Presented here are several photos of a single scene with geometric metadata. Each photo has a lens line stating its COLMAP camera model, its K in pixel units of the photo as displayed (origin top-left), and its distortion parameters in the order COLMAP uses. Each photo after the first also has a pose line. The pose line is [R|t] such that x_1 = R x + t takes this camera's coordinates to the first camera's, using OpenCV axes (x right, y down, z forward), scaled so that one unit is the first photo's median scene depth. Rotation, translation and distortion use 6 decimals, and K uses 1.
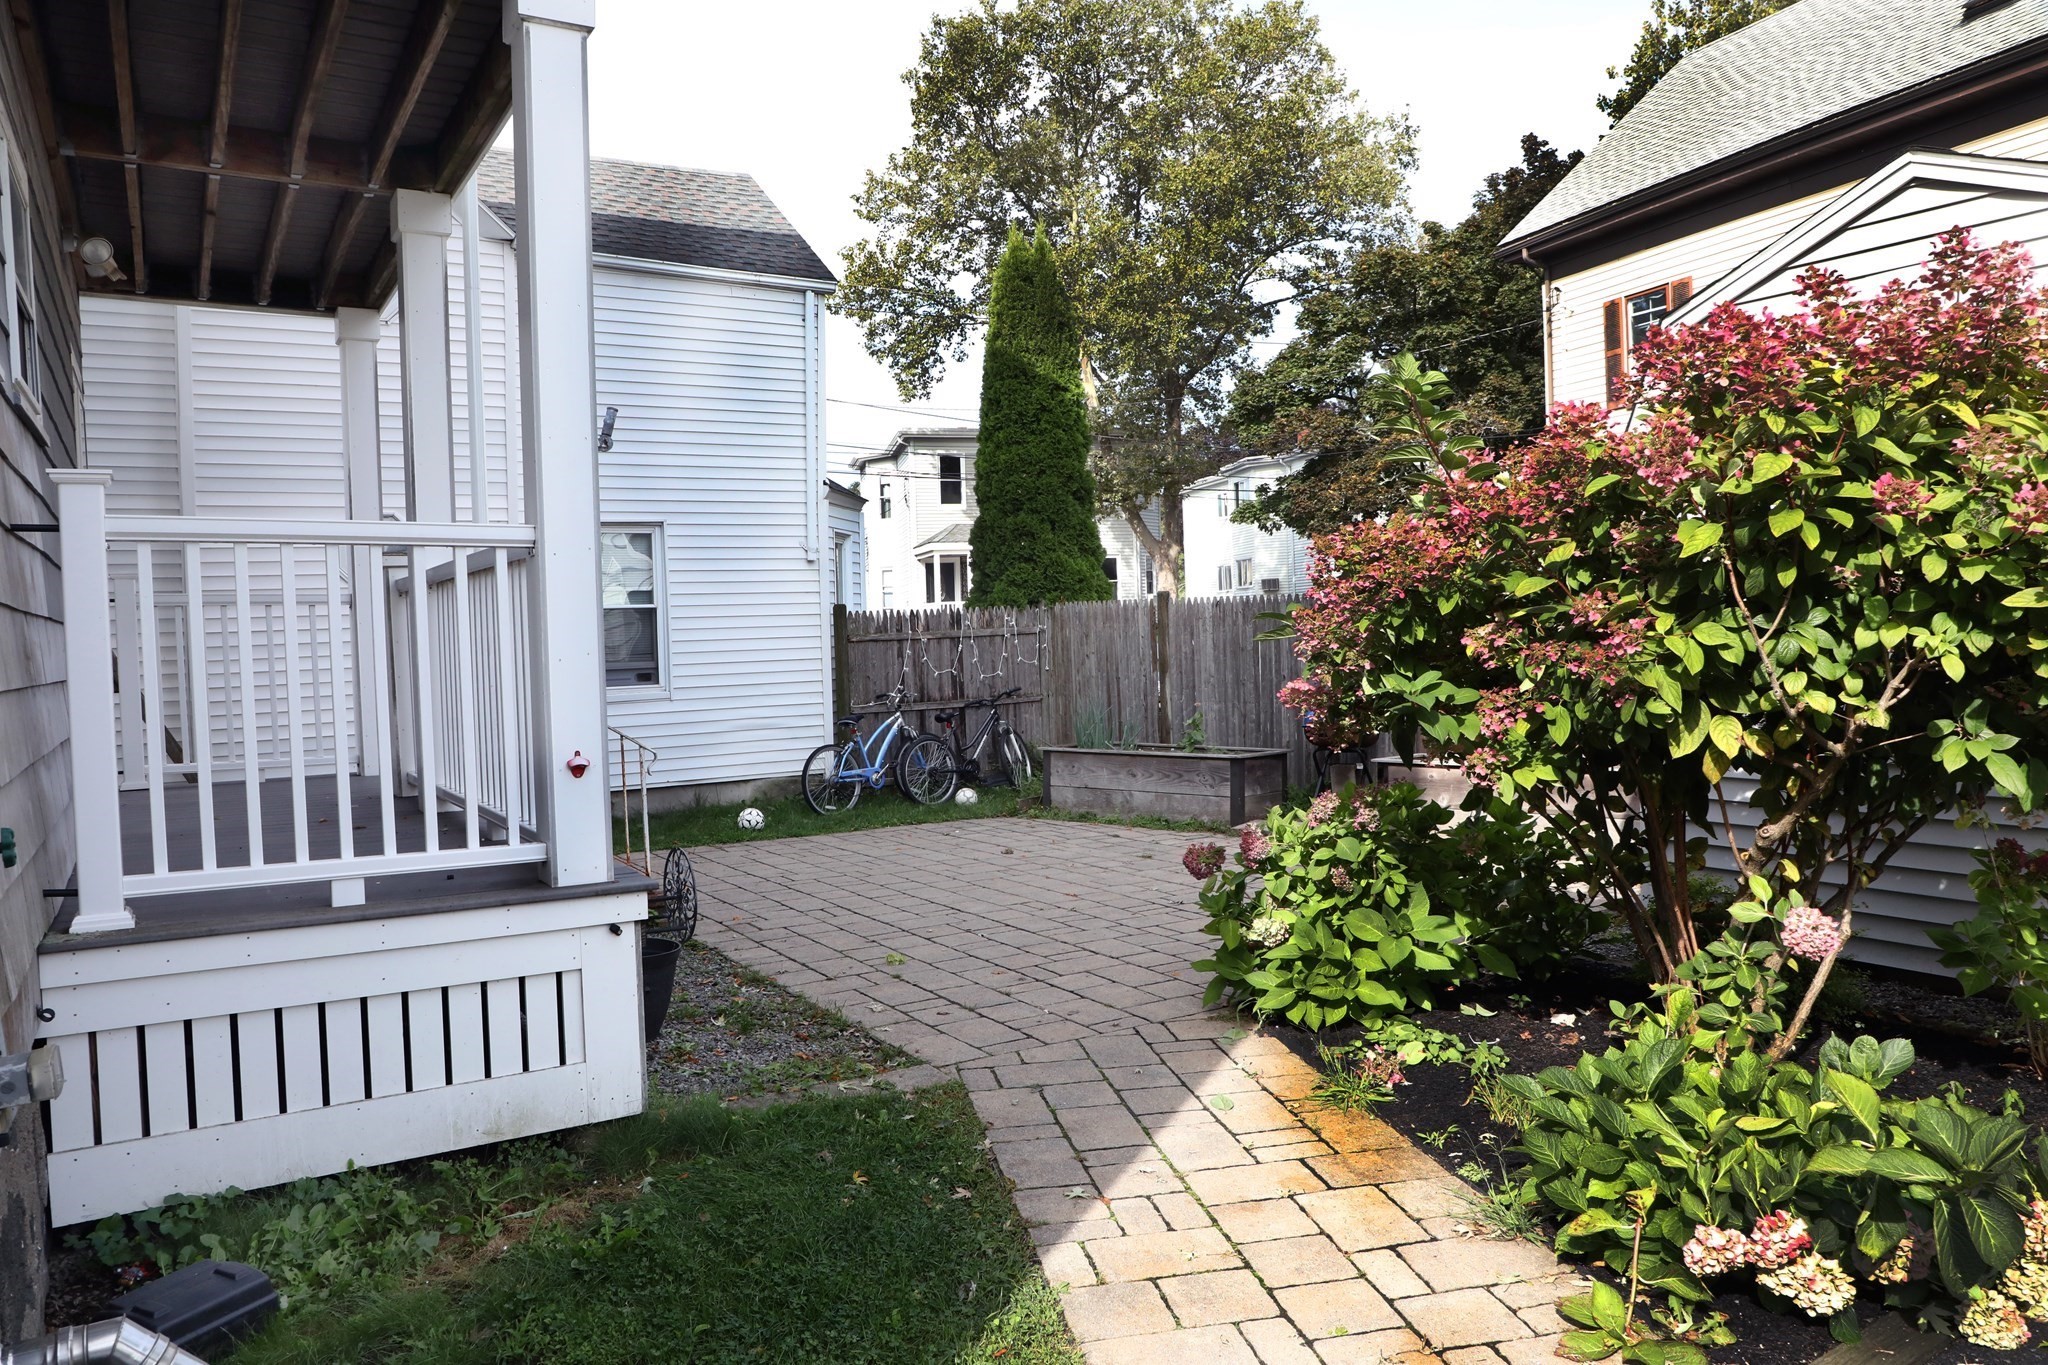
lens RADIAL K [[1515.4, 0, 1024.0], [0, 1515.4, 682.5], [0, 0, 1]] dist [-0.088792, 0.000403]
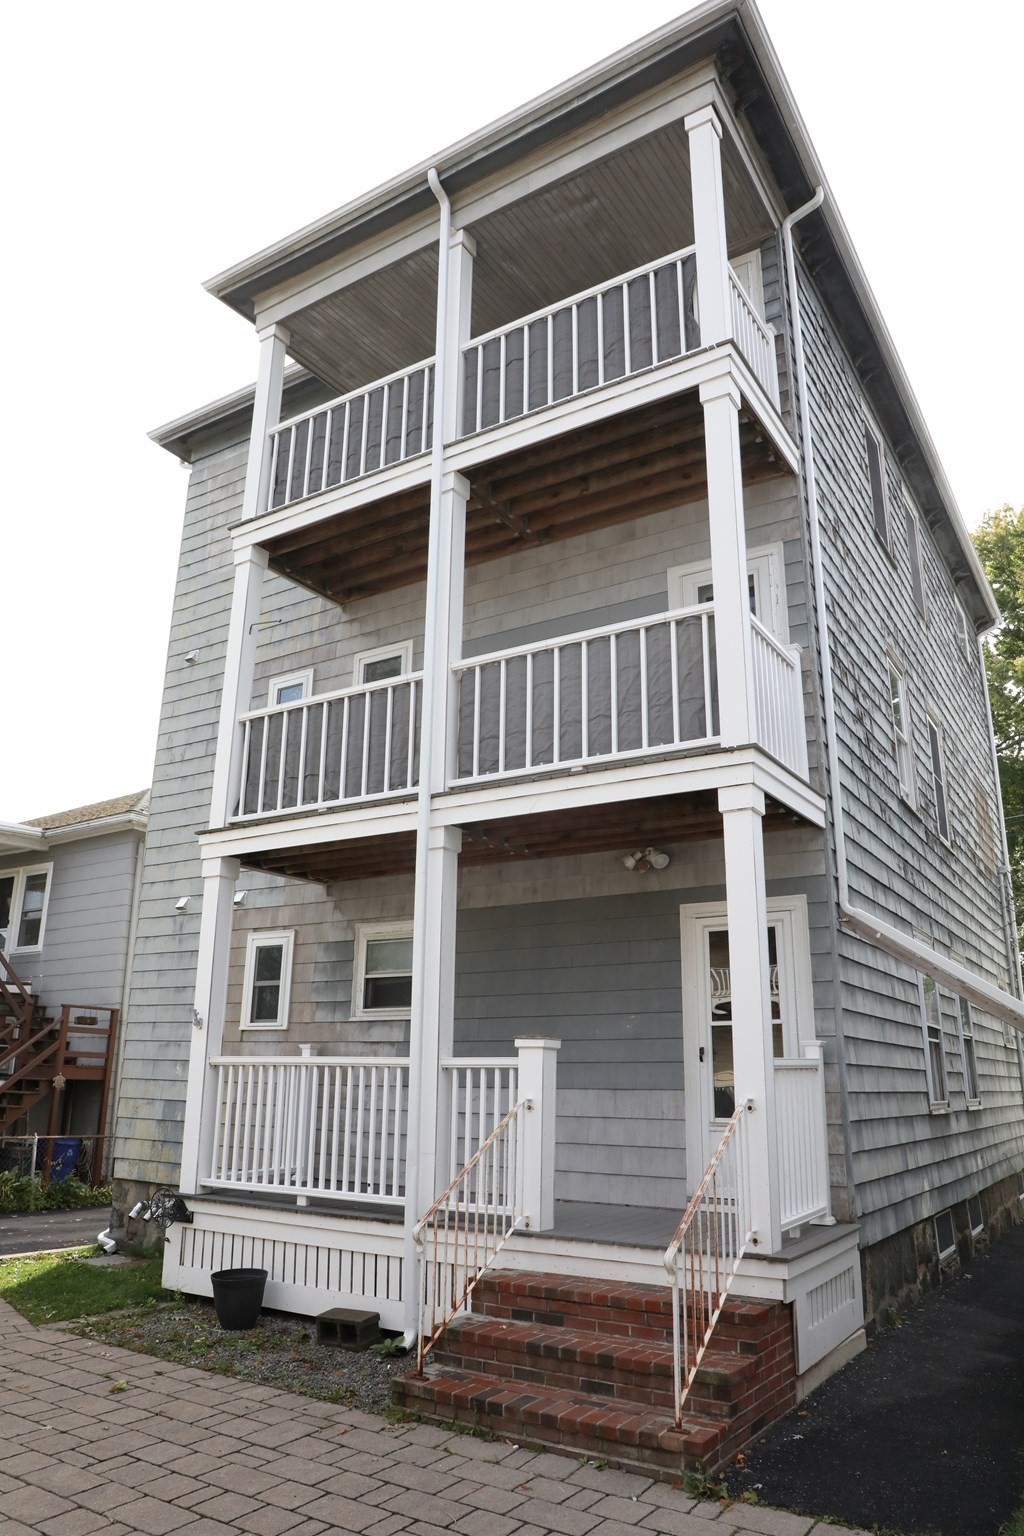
lens RADIAL K [[1049.1, 0, 512.0], [0, 1049.1, 768.0], [0, 0, 1]] dist [-0.073614, 0.023737]
pose [[0.465024, -0.227470, -0.855576, 1.439840], [-0.055415, 0.957052, -0.284569, -0.090040], [0.883562, 0.179744, 0.432447, 0.409393]]
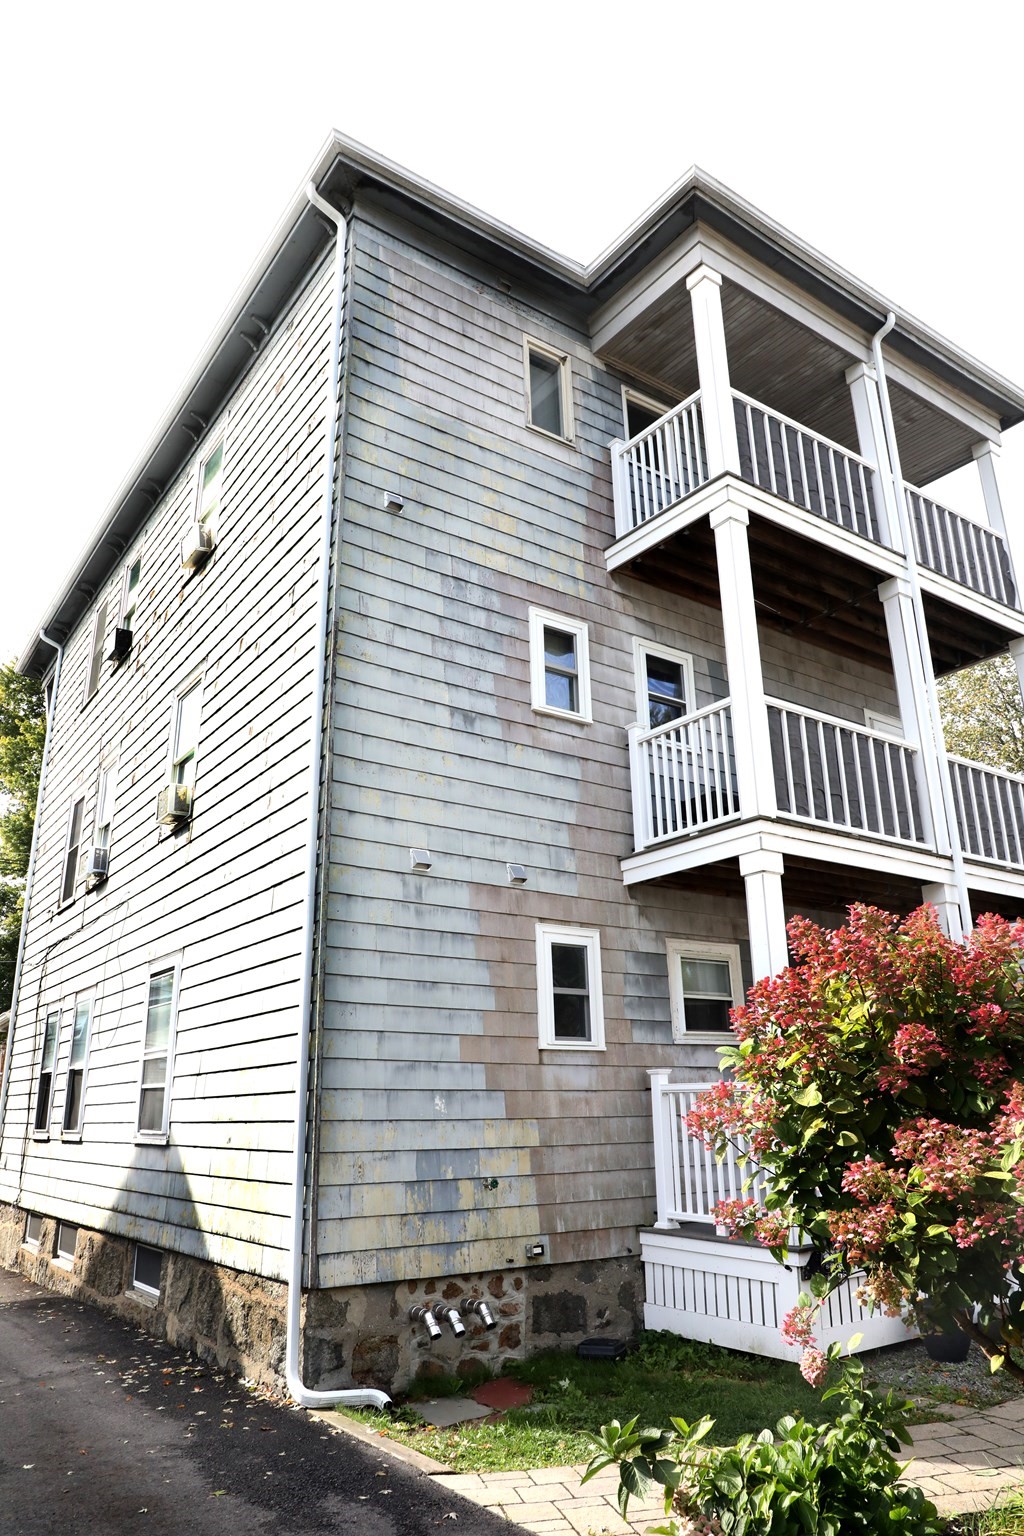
lens RADIAL K [[1049.1, 0, 512.0], [0, 1049.1, 768.0], [0, 0, 1]] dist [-0.073614, 0.023737]
pose [[0.995320, 0.036516, 0.089472, -1.307780], [-0.002618, 0.935709, -0.352764, 0.027132], [-0.096601, 0.350879, 0.931425, -0.890787]]
